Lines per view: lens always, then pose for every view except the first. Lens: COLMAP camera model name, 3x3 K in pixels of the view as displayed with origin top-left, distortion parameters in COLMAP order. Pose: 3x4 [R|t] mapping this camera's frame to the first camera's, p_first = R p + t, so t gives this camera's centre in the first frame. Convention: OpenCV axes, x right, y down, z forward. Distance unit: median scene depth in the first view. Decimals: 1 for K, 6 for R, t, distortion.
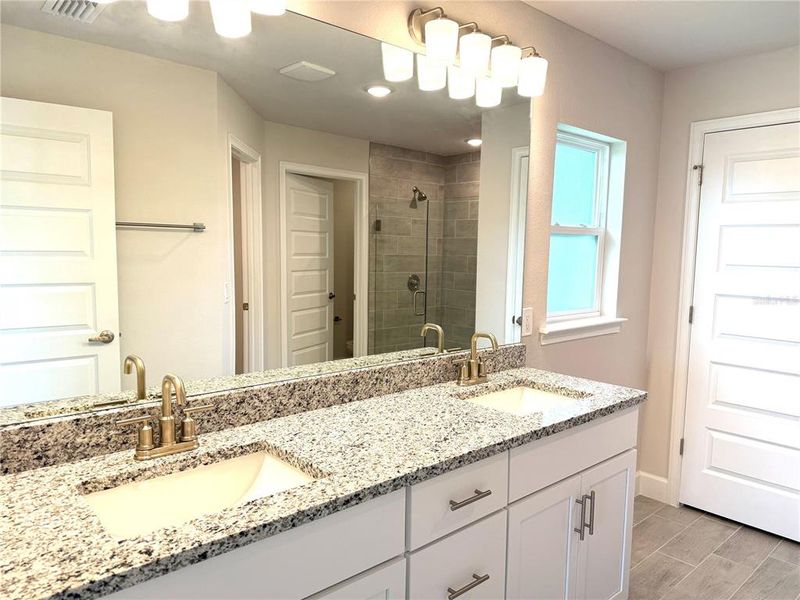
lens RADIAL K [[564.1, 0, 400.0], [0, 564.1, 300.0], [0, 0, 1]] dist [0.079877, -0.121125]
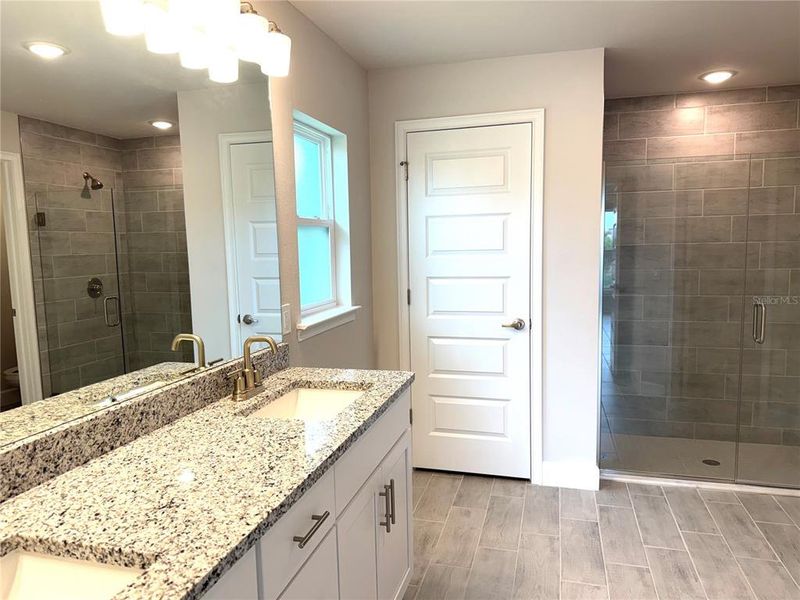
lens RADIAL K [[564.1, 0, 400.0], [0, 564.1, 300.0], [0, 0, 1]] dist [0.079877, -0.121125]
pose [[0.836443, -0.090163, 0.540587, -0.146609], [0.084351, 0.995801, 0.035571, -0.013407], [-0.541524, 0.015846, 0.840536, 0.131903]]
